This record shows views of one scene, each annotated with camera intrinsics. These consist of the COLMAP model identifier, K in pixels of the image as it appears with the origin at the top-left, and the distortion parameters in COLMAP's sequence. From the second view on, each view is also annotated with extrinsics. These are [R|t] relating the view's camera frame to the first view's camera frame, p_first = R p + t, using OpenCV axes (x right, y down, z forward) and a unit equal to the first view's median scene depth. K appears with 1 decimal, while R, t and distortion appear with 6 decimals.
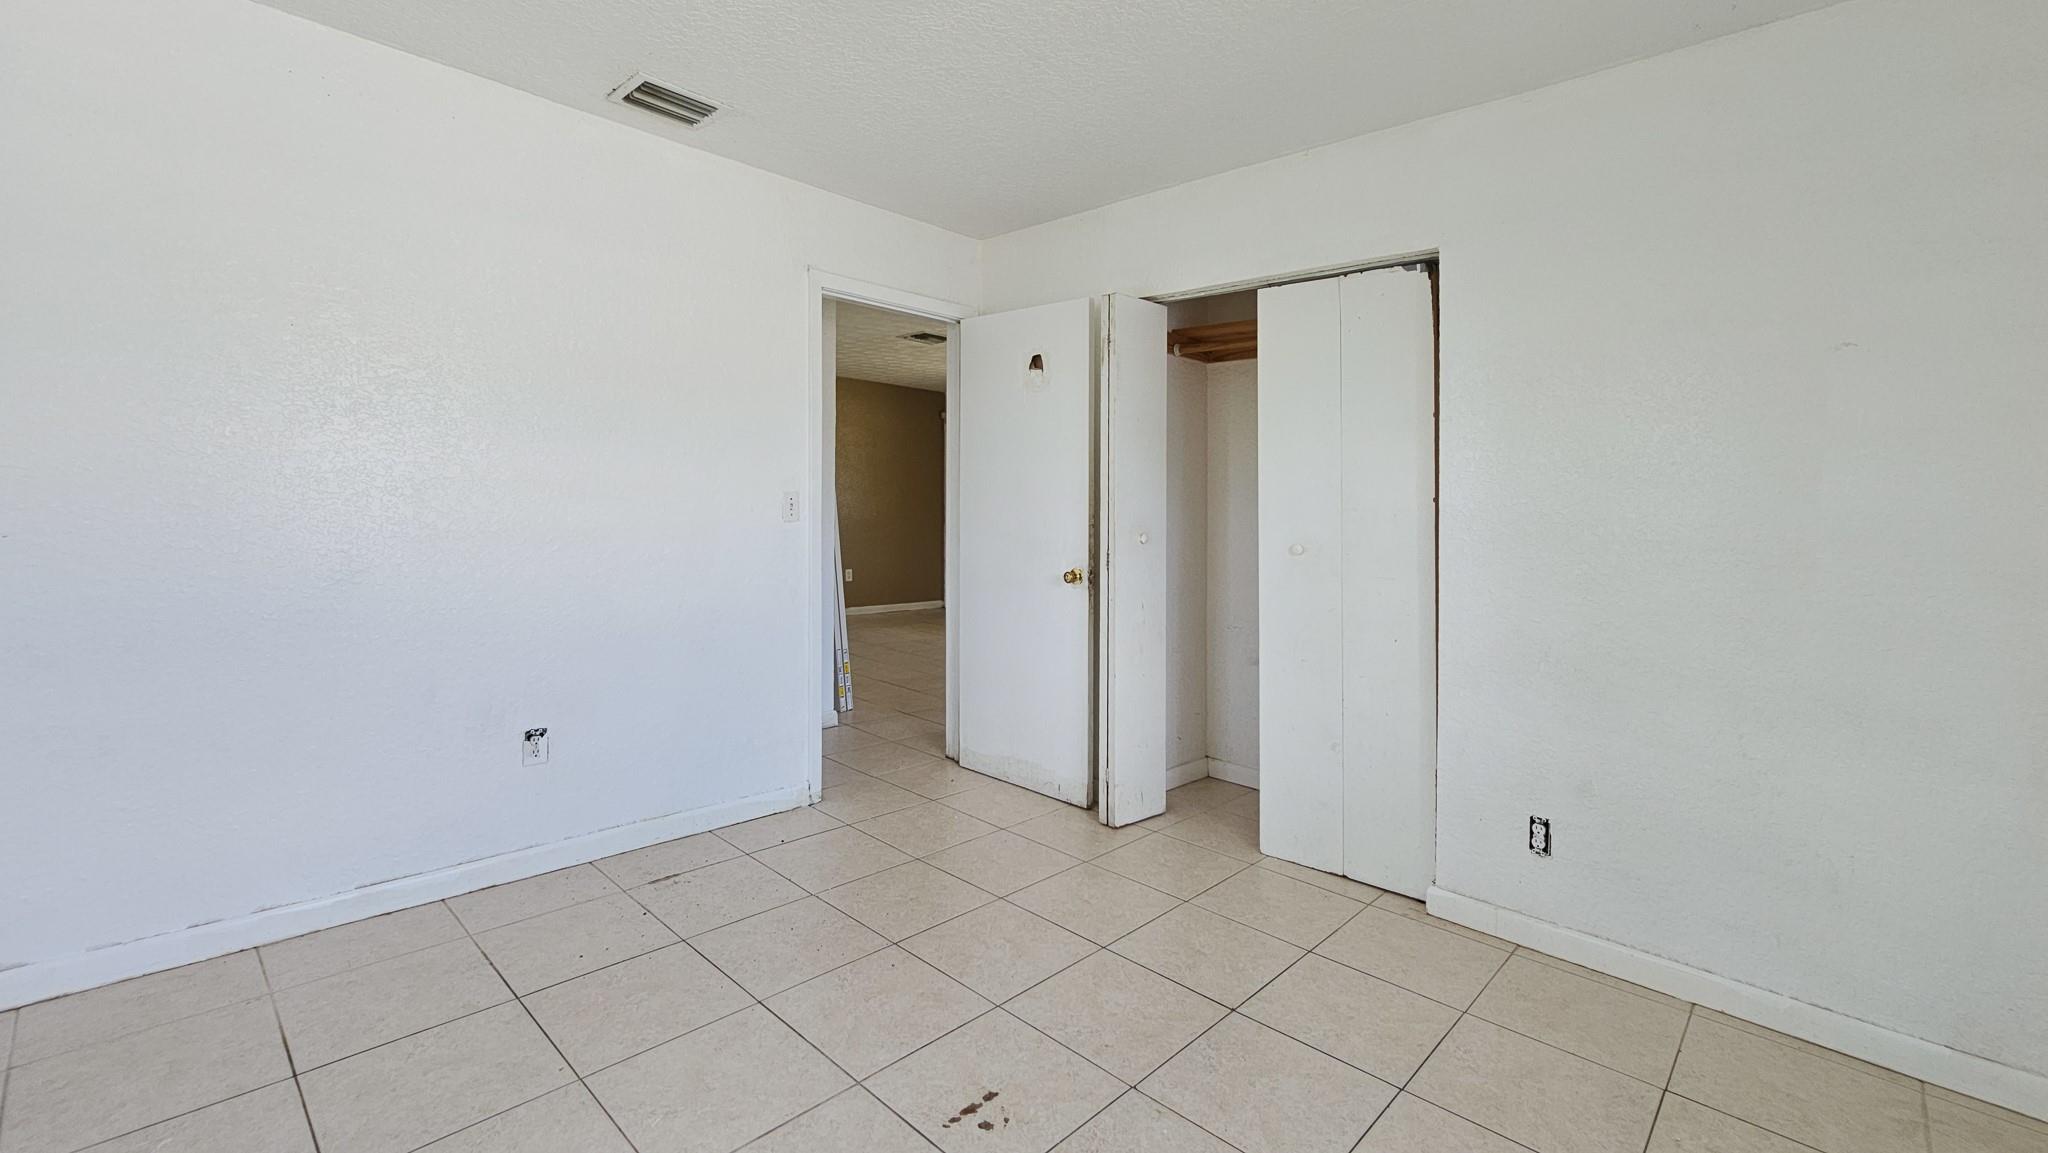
lens RADIAL K [[871.0, 0, 1022.5], [0, 871.0, 566.7], [0, 0, 1]] dist [-0.001424, -0.000323]
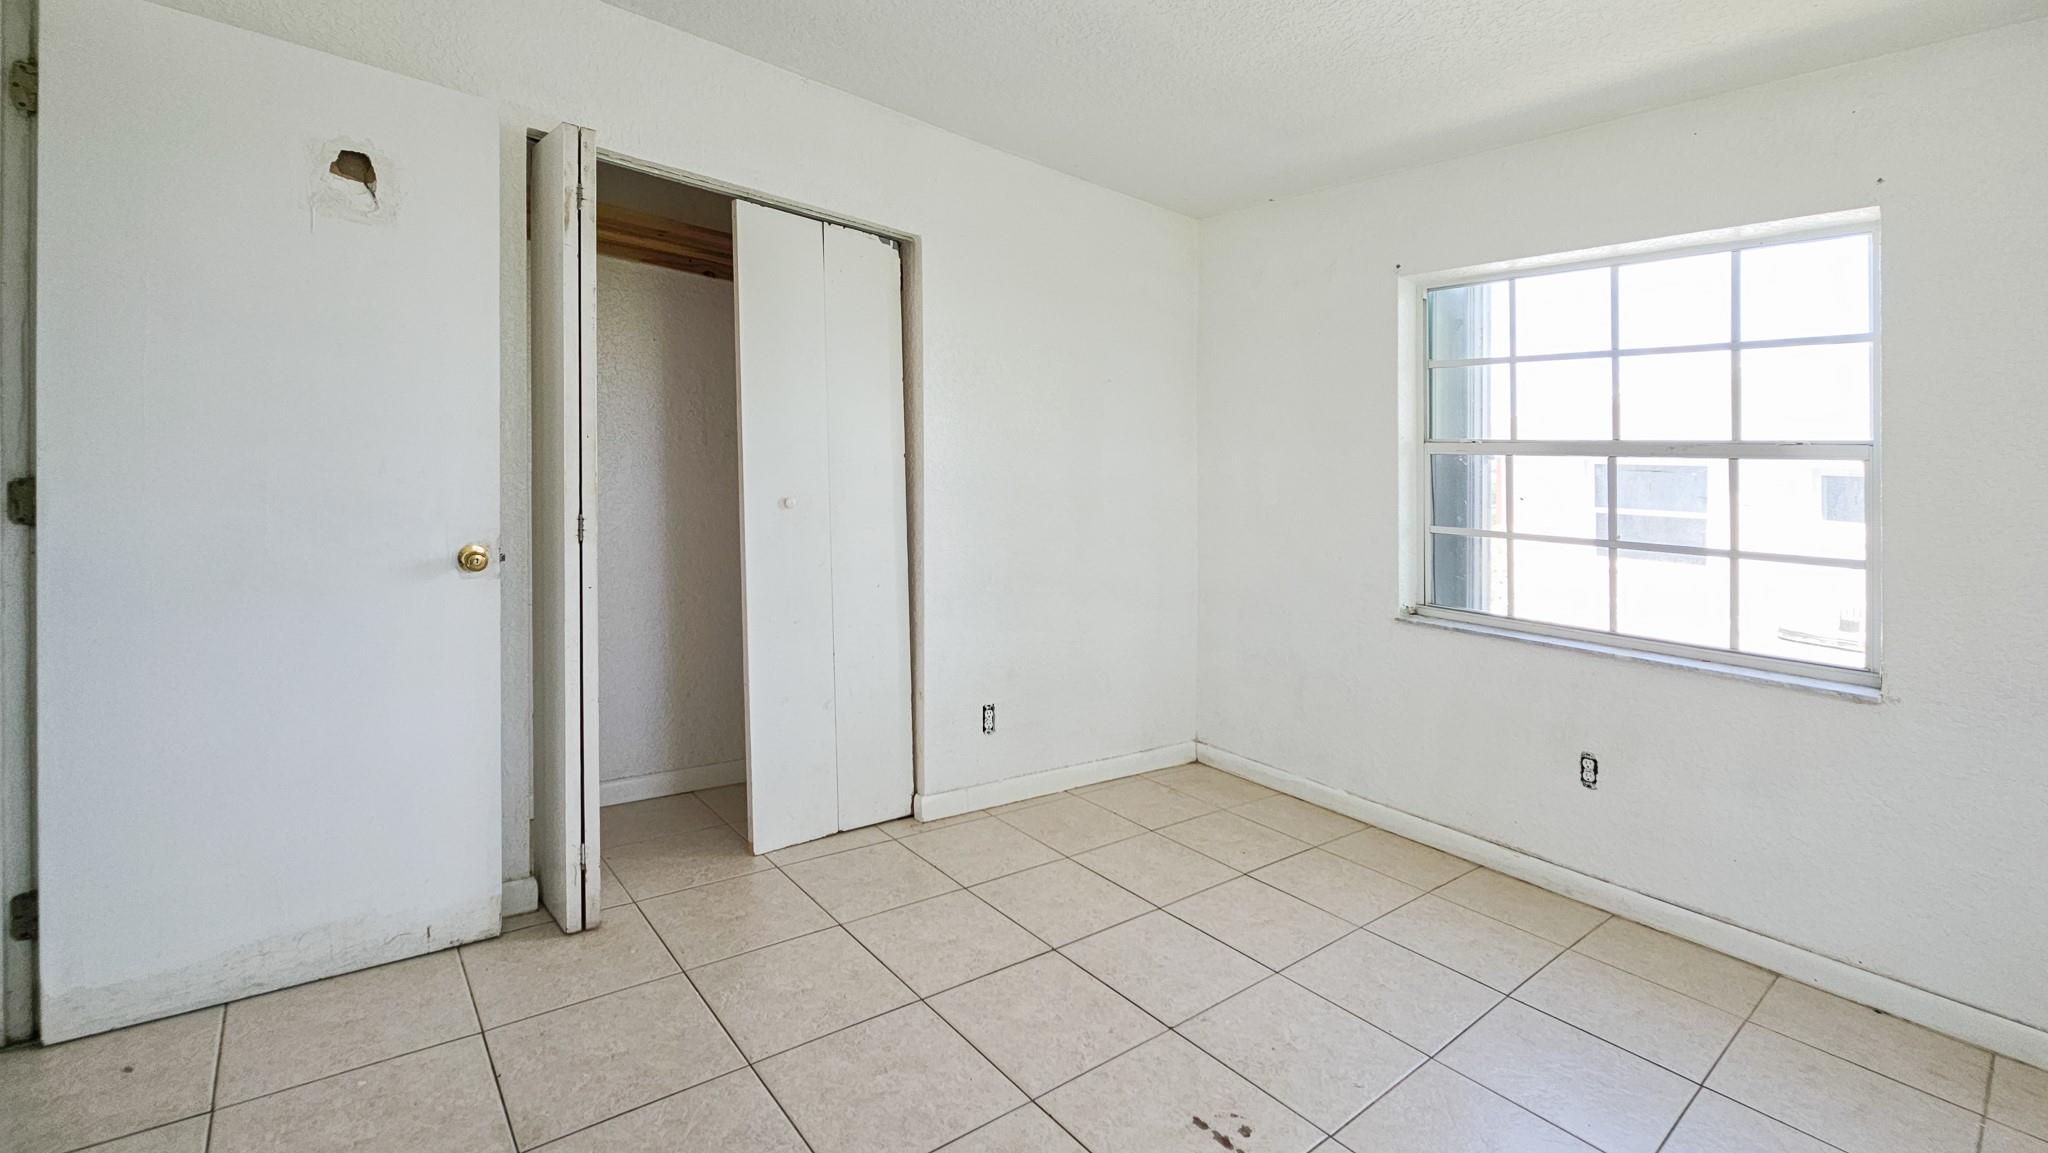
lens RADIAL K [[871.0, 0, 1022.5], [0, 871.0, 566.7], [0, 0, 1]] dist [-0.001424, -0.000323]
pose [[0.118959, -0.117063, 0.985974, -0.612391], [0.011290, 0.993121, 0.116550, -0.075005], [-0.992835, -0.002733, 0.119462, 0.709460]]
